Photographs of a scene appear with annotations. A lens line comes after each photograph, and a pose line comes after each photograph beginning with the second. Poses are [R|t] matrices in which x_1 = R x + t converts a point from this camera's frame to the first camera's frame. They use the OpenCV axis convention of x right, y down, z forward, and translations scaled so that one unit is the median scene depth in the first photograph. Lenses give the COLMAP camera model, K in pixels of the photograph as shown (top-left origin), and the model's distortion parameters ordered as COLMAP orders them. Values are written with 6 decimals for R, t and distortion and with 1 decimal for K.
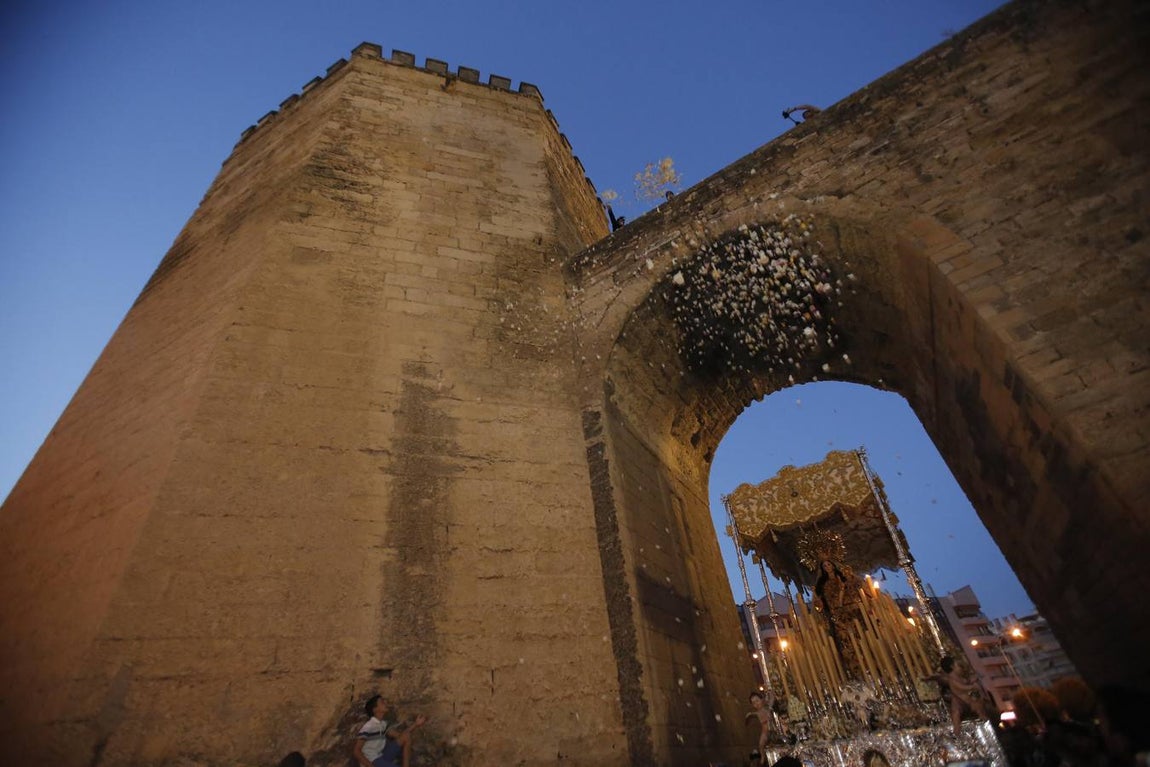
lens RADIAL K [[532.9, 0, 568.6], [0, 532.9, 379.1], [0, 0, 1]] dist [-0.068613, 0.029282]
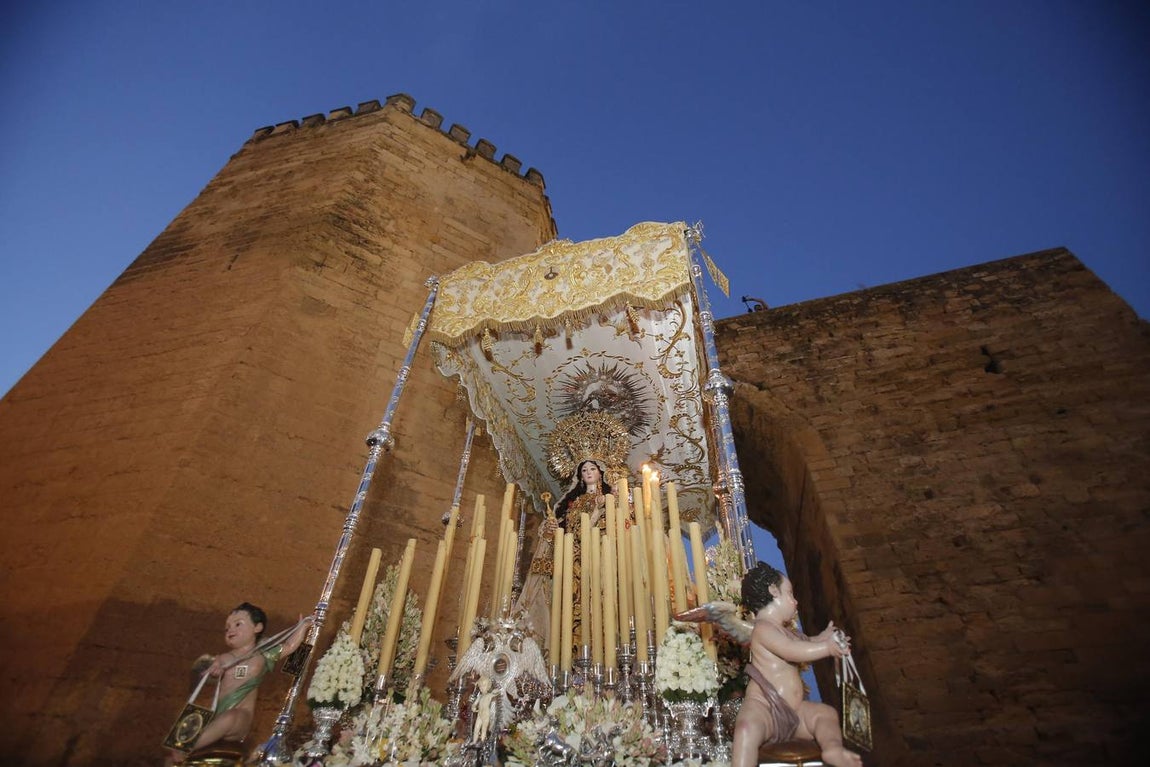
lens RADIAL K [[532.9, 0, 571.3], [0, 532.9, 377.3], [0, 0, 1]] dist [-0.068613, 0.029282]
pose [[0.955547, 0.257022, 0.144464, -0.119283], [-0.247923, 0.965625, -0.078115, -0.163621], [-0.159575, 0.038826, 0.986422, -0.216037]]
